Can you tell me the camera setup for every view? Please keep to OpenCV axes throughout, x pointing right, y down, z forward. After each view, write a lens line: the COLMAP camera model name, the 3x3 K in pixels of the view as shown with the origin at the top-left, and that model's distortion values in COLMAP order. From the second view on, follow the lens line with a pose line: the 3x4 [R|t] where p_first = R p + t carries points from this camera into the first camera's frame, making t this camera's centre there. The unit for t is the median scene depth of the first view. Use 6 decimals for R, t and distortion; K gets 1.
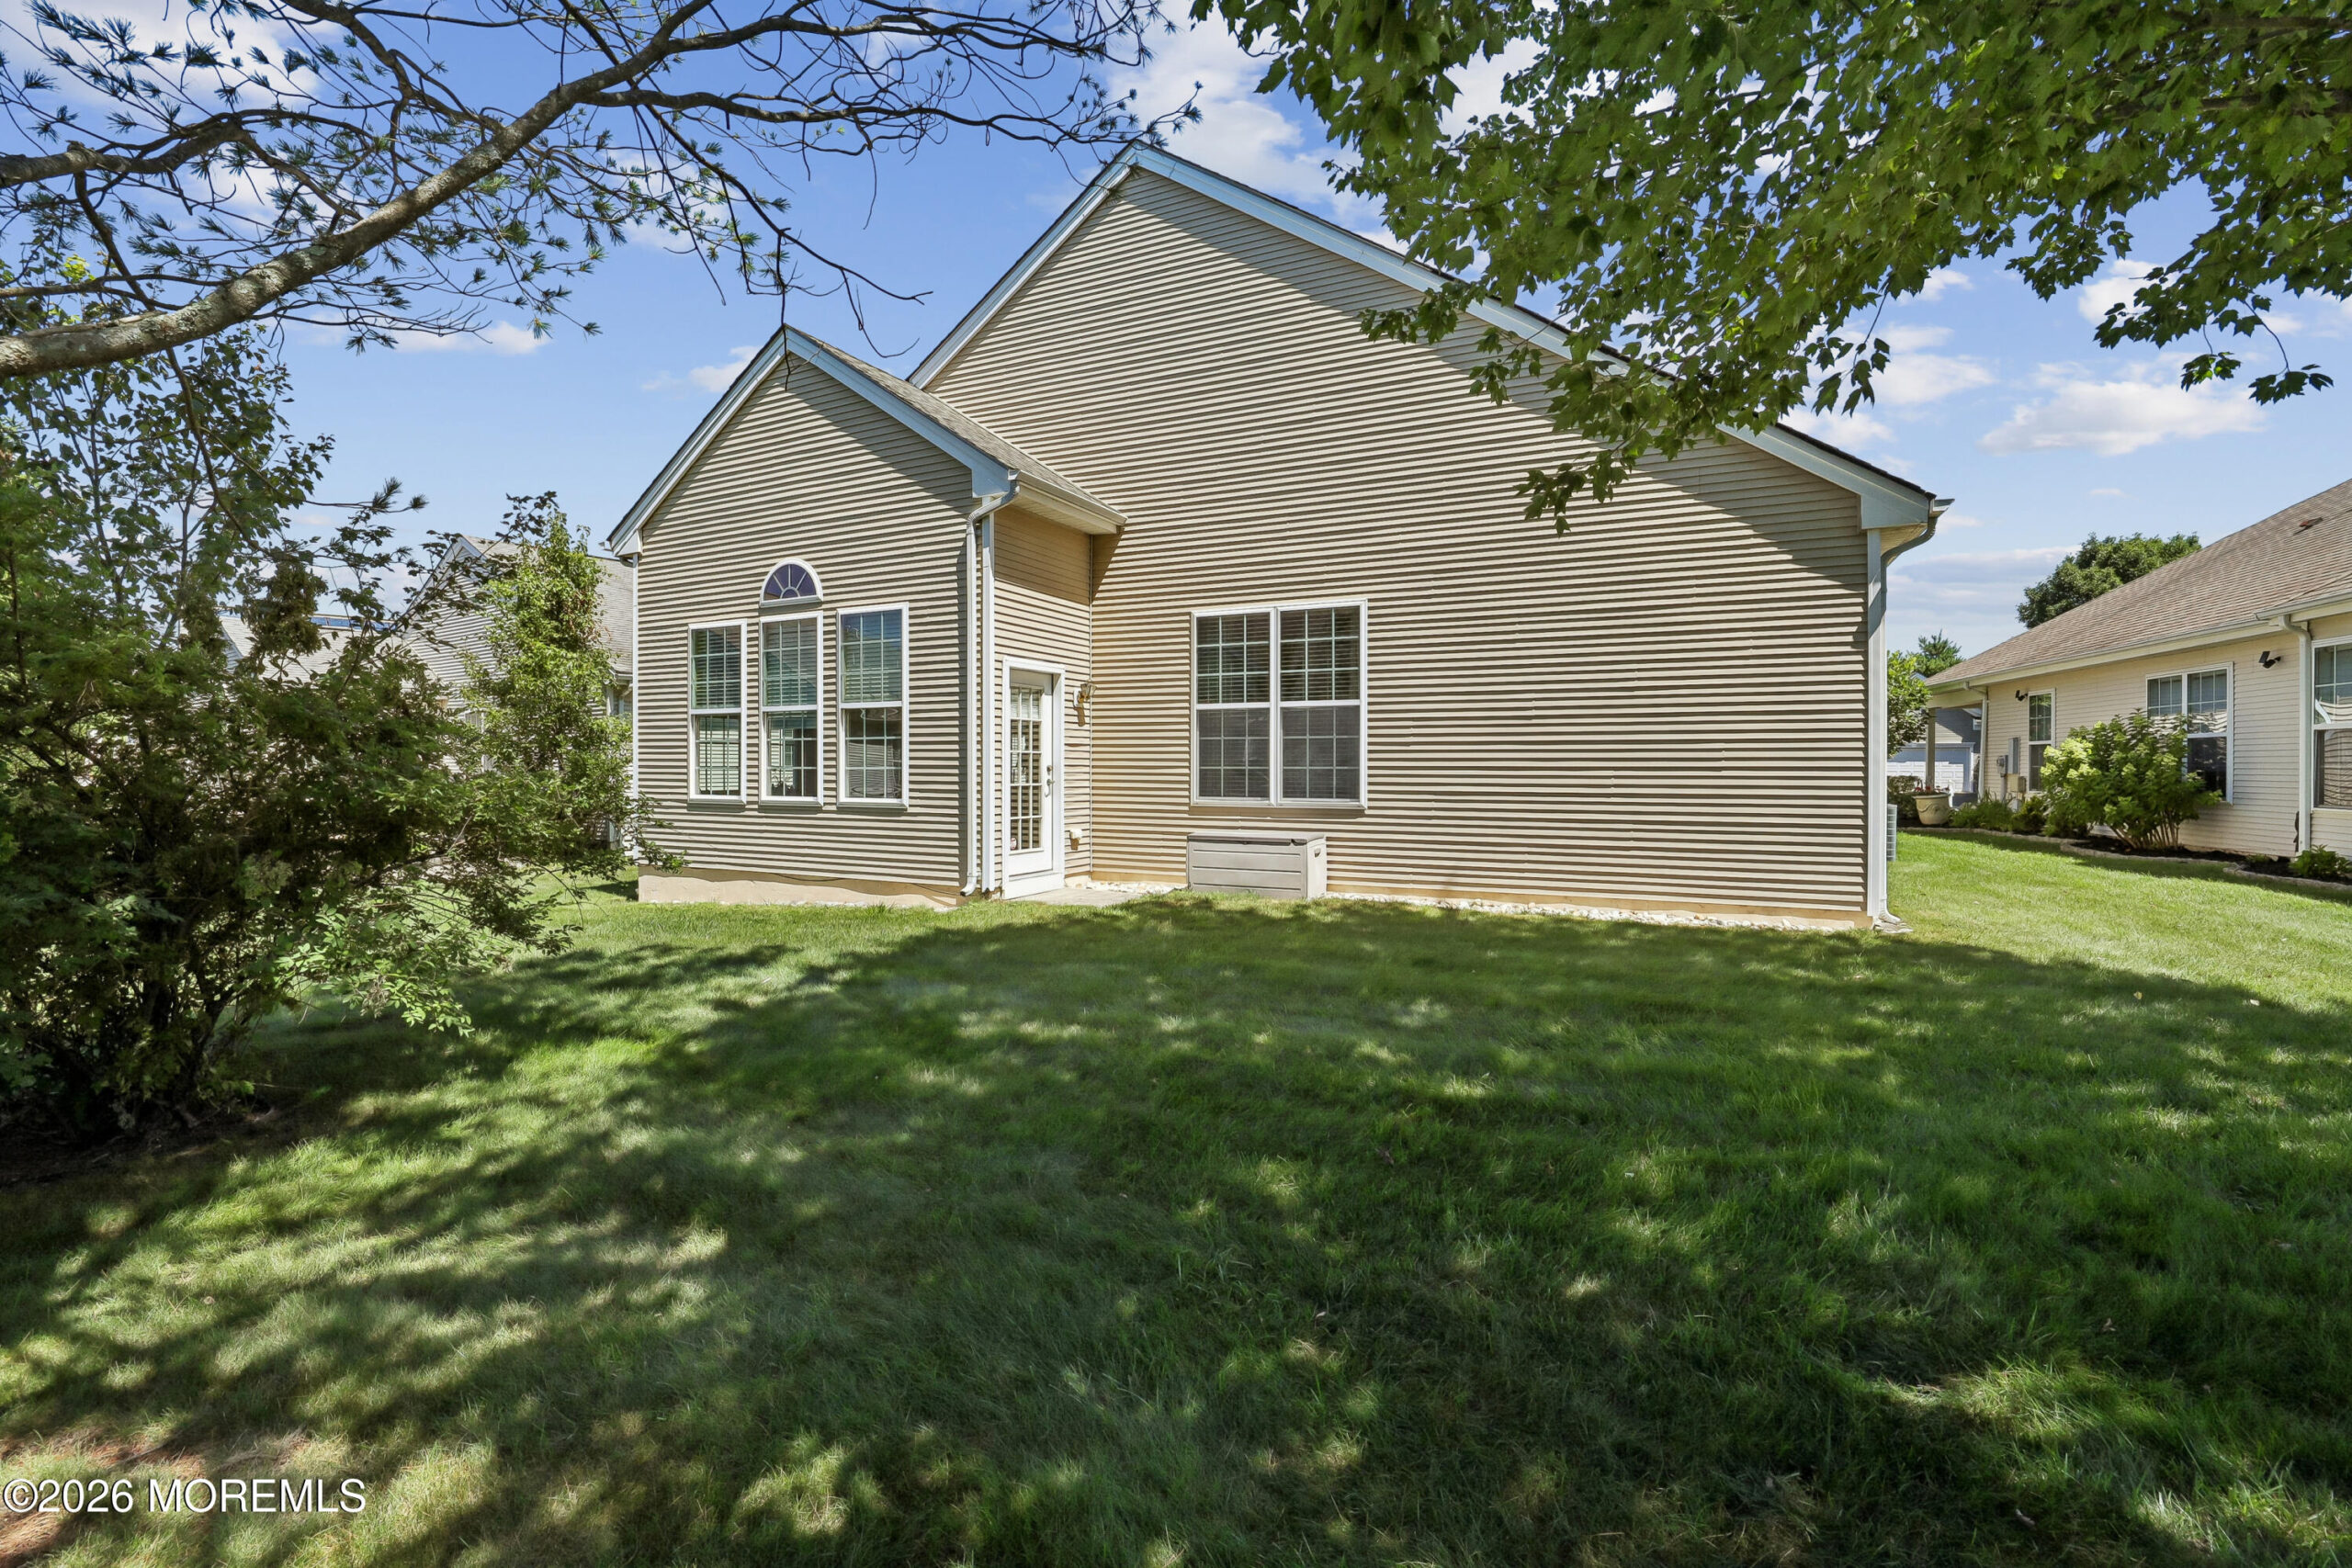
lens RADIAL K [[1021.7, 0, 1170.6], [0, 1021.7, 779.0], [0, 0, 1]] dist [-0.014172, 0.000559]
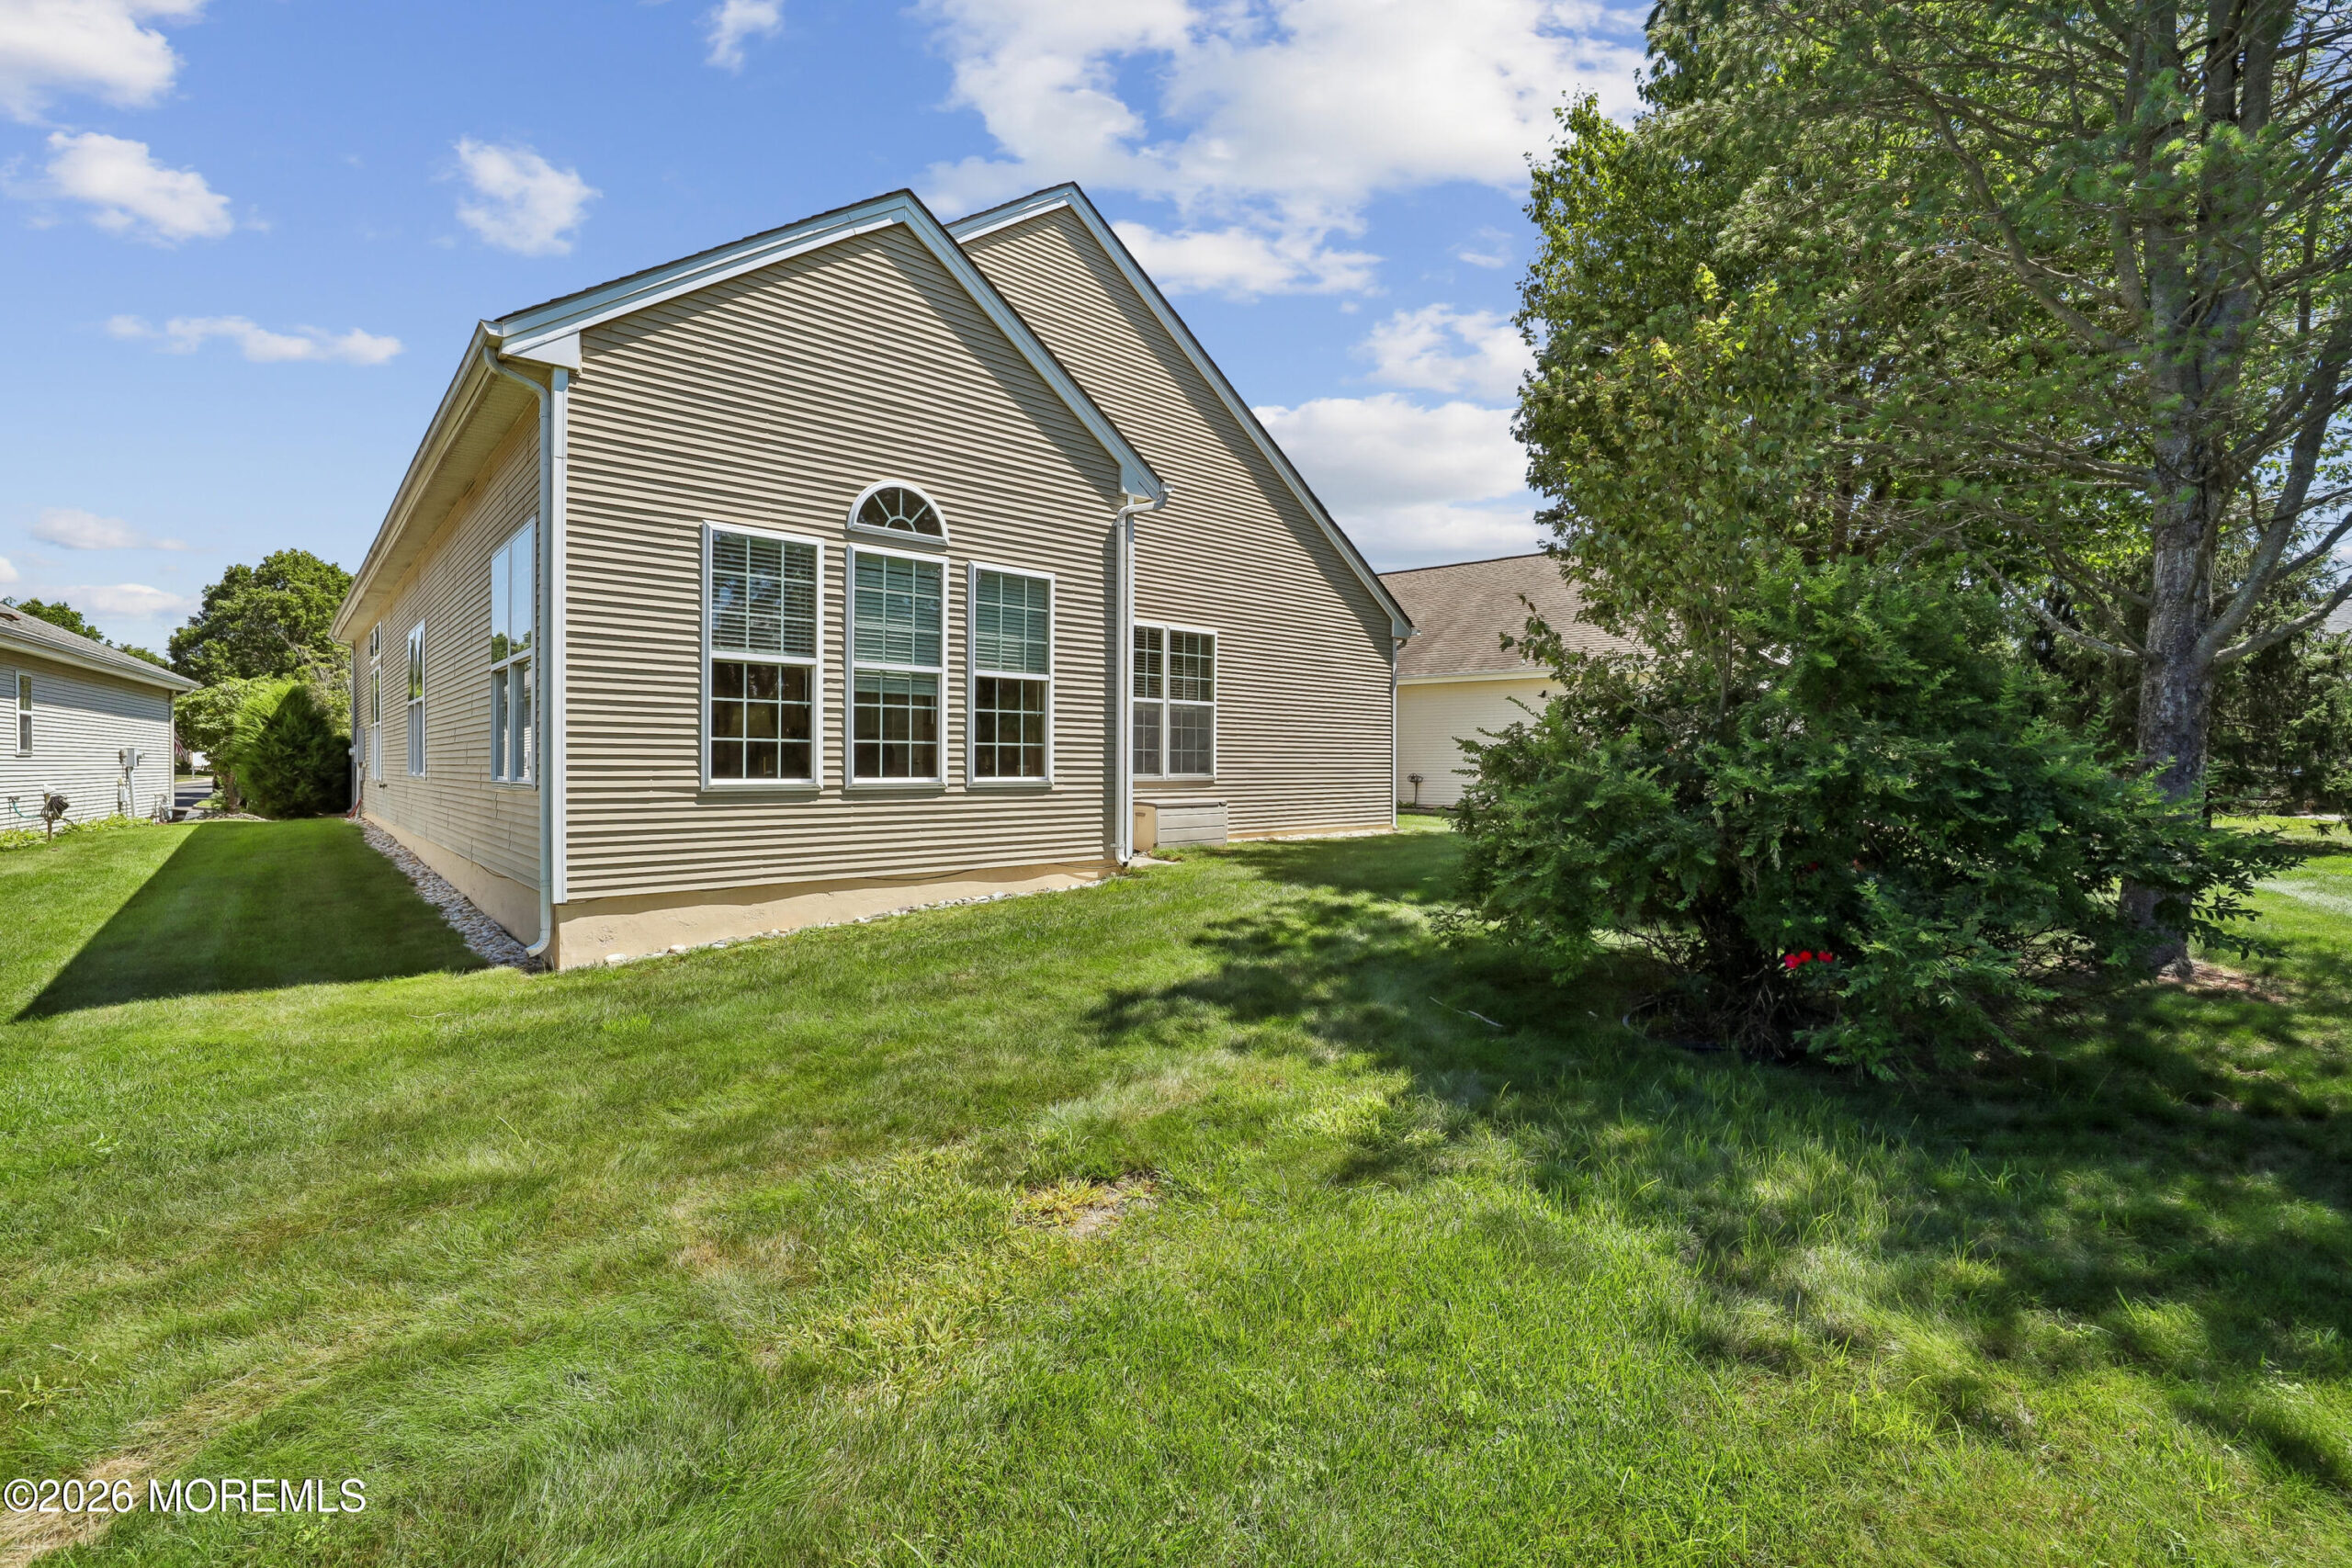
lens RADIAL K [[1021.7, 0, 1164.9], [0, 1021.7, 778.0], [0, 0, 1]] dist [-0.014172, 0.000559]
pose [[0.354250, -0.012605, 0.935066, -1.095164], [-0.000573, 0.999906, 0.013696, 0.006871], [-0.935151, -0.005388, 0.354210, 0.538908]]
